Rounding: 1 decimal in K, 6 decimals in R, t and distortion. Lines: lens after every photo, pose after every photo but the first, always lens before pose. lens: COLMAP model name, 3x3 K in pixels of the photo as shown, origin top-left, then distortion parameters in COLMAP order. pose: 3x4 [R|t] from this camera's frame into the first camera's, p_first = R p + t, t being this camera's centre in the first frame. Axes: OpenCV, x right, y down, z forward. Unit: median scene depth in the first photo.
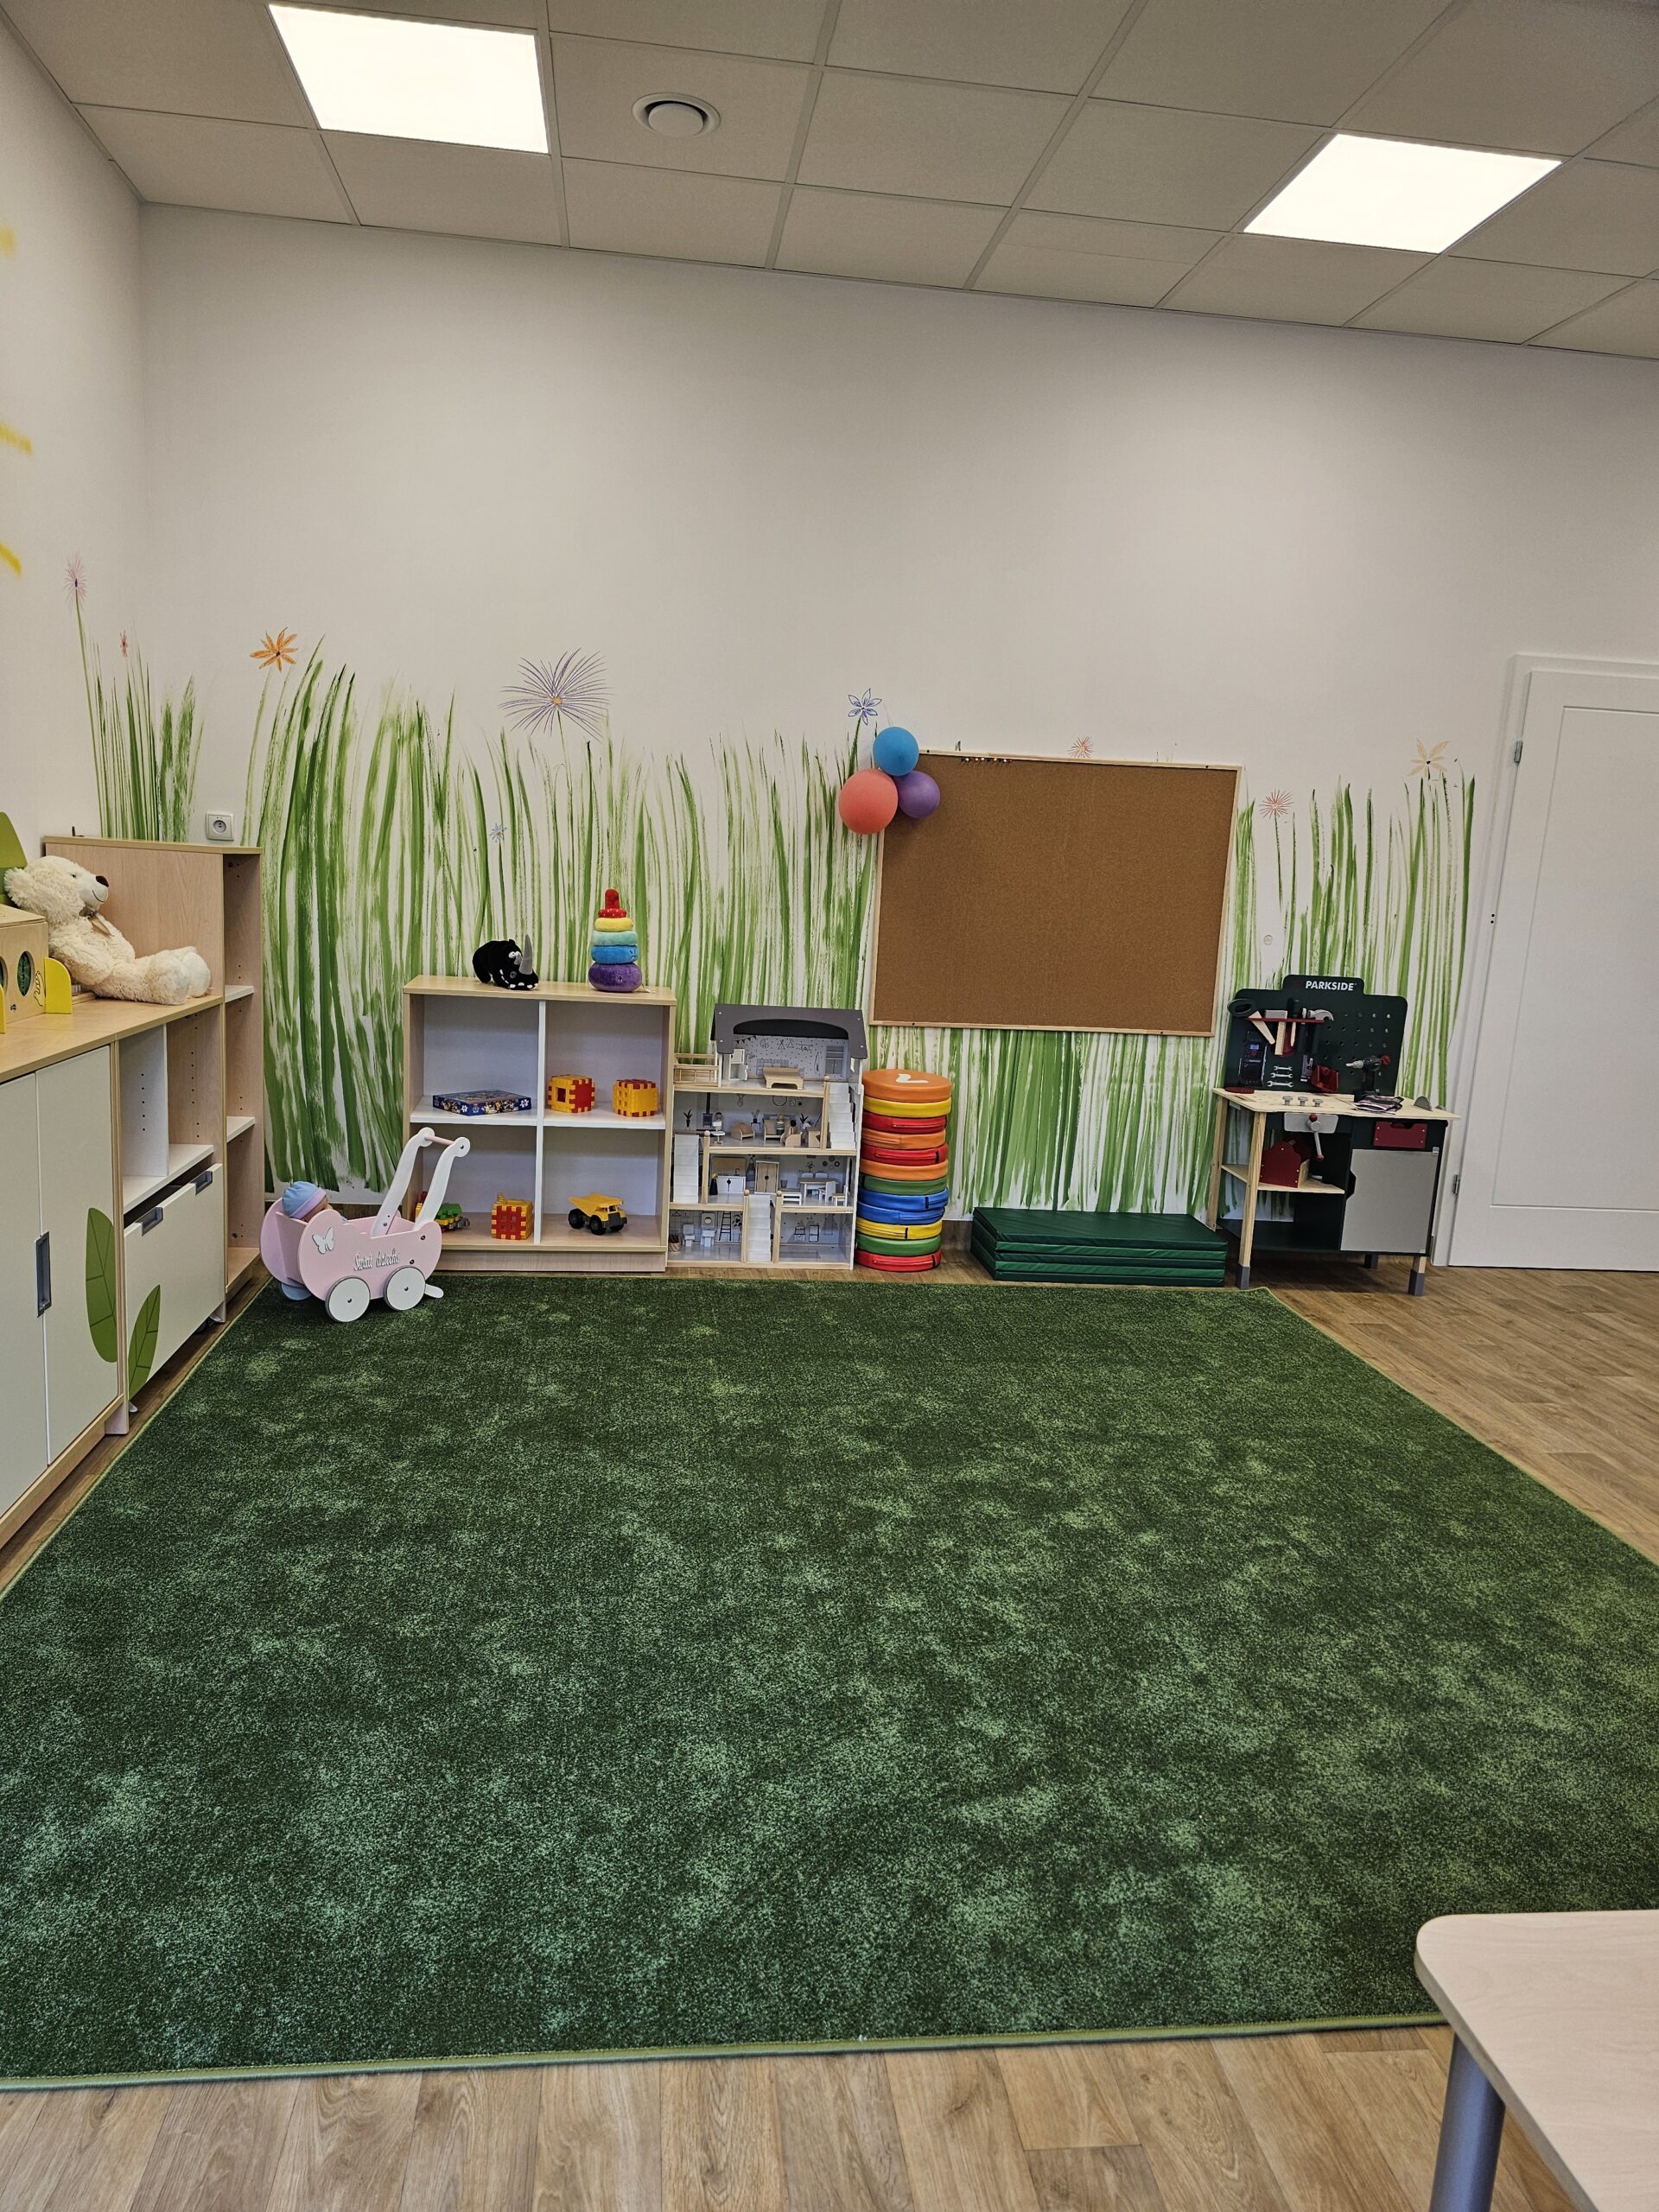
lens RADIAL K [[1490.1, 0, 833.0], [0, 1490.1, 1103.3], [0, 0, 1]] dist [0.084201, -0.099121]
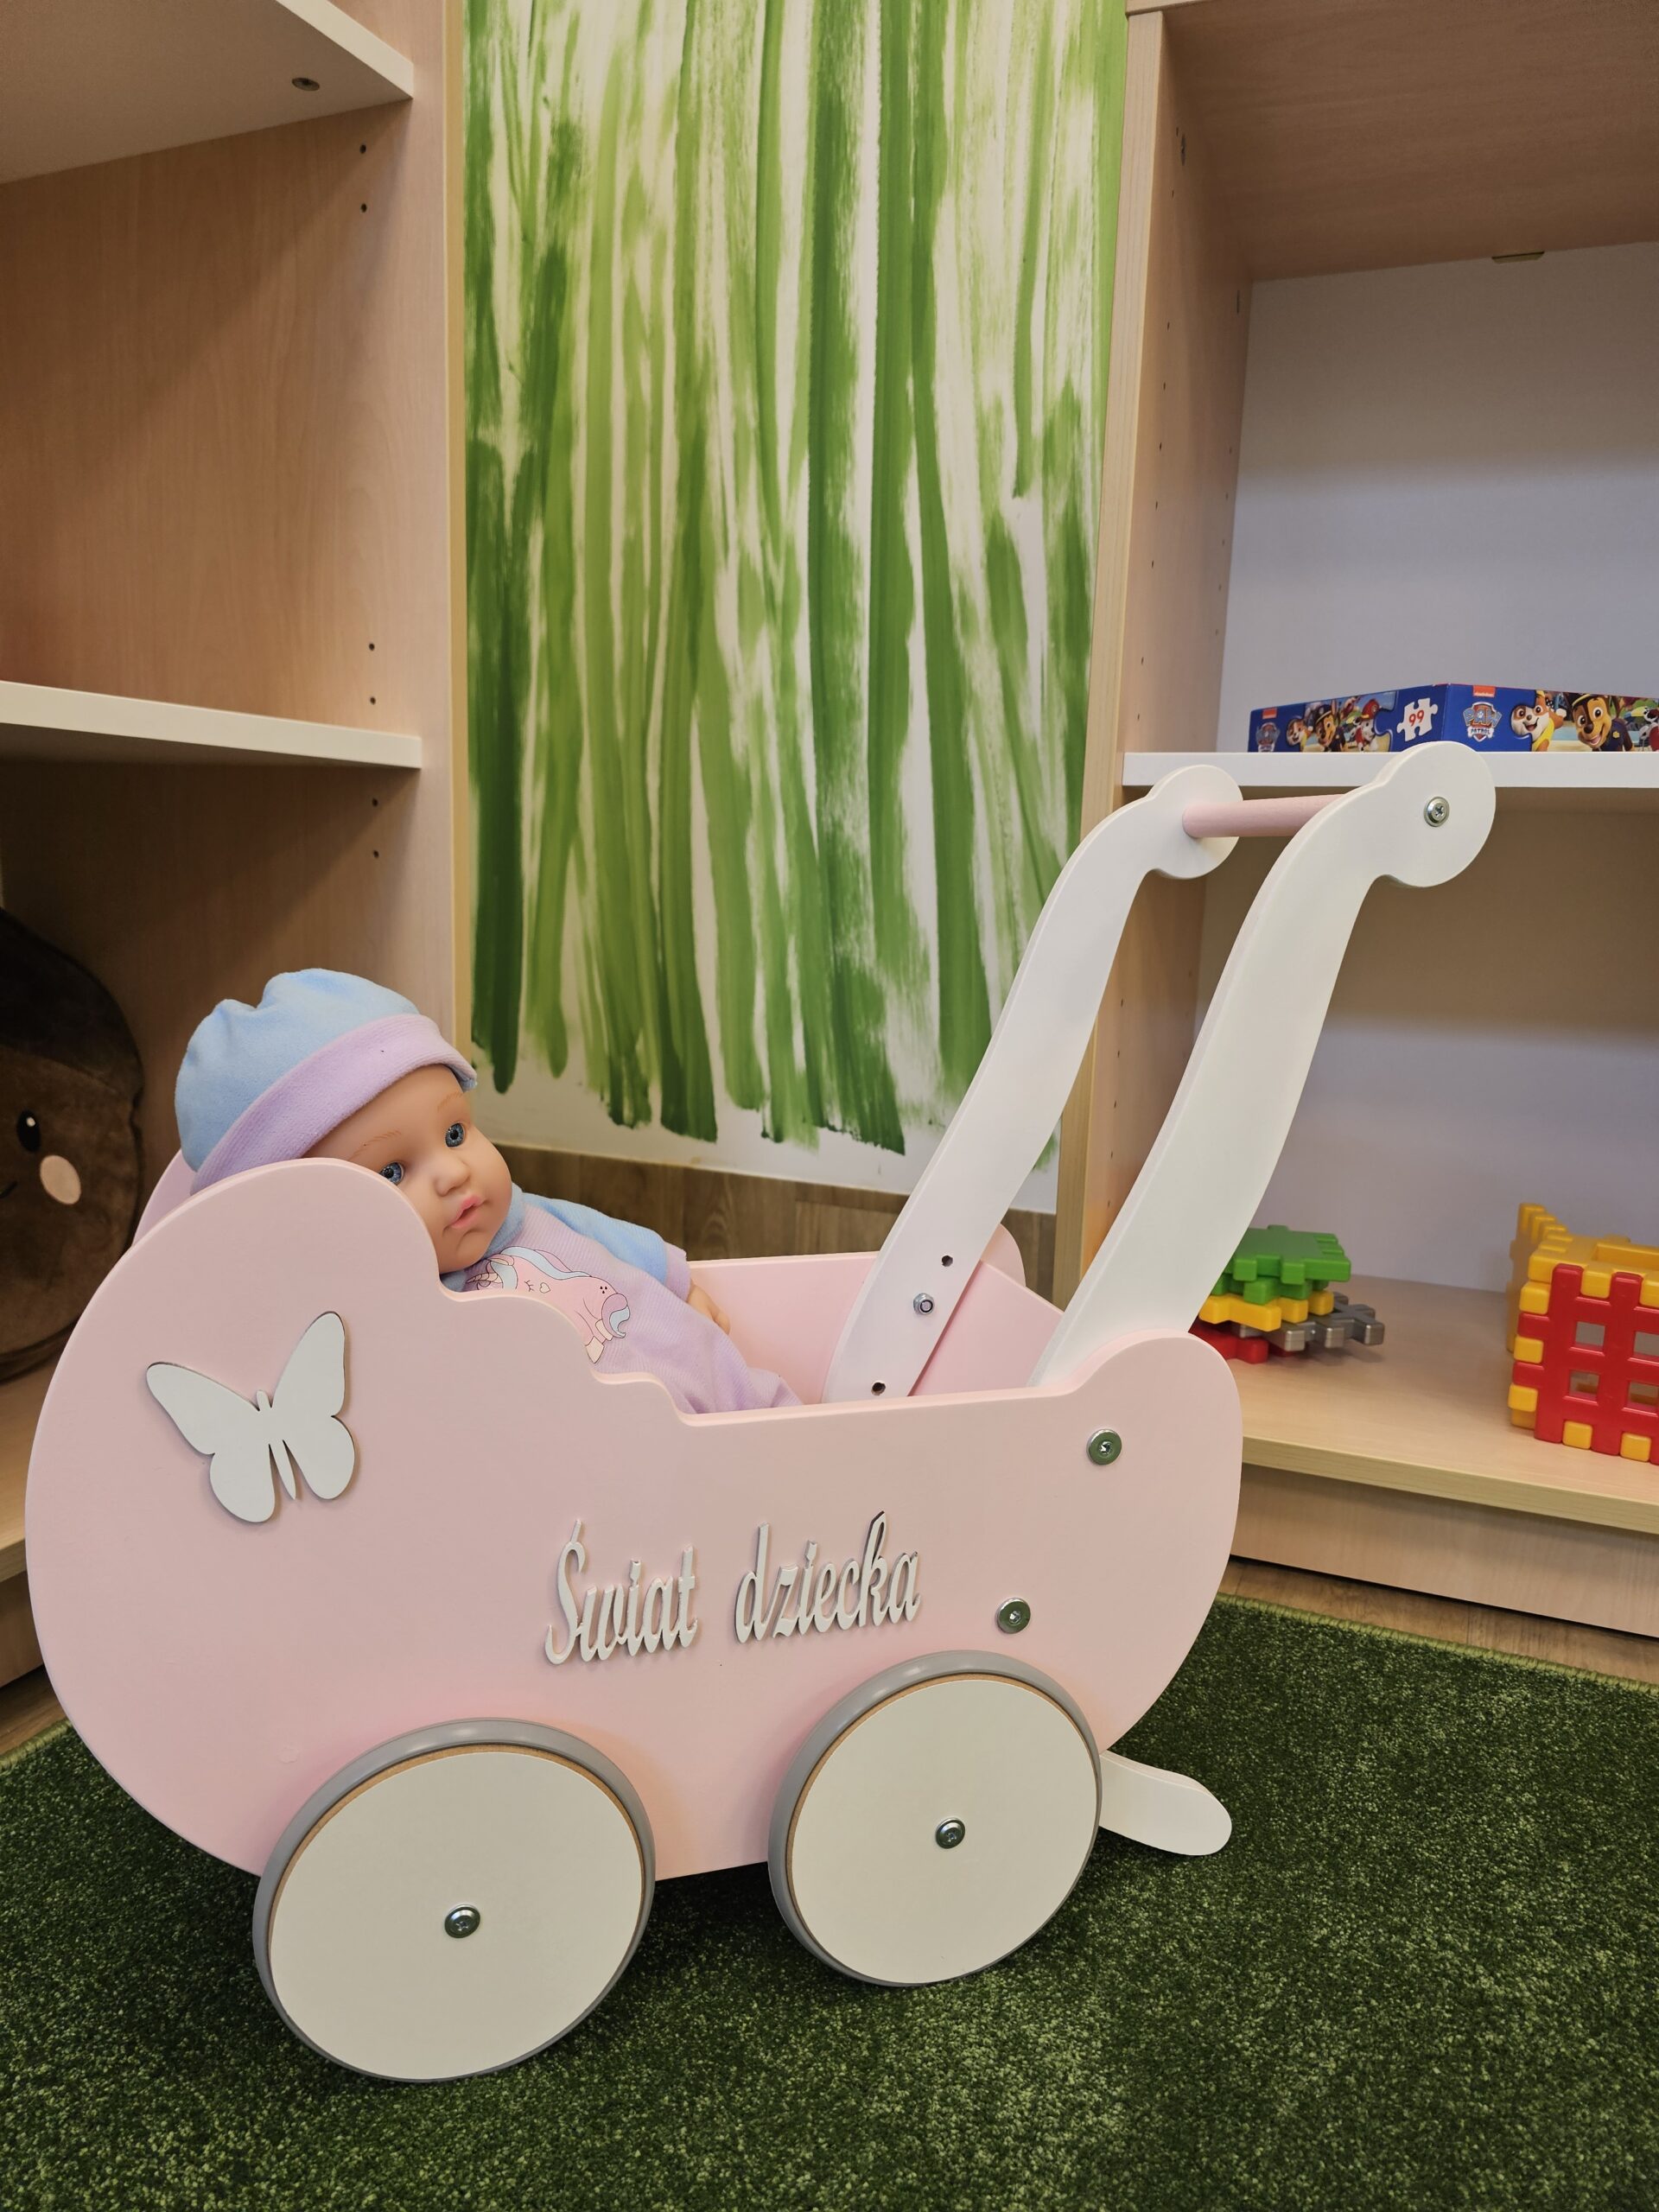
lens RADIAL K [[1490.1, 0, 833.0], [0, 1490.1, 1103.3], [0, 0, 1]] dist [0.084201, -0.099121]
pose [[0.856385, 0.052801, -0.513630, -0.200184], [-0.069245, 0.997516, -0.012910, 0.054697], [0.511673, 0.046622, 0.857915, 0.769161]]
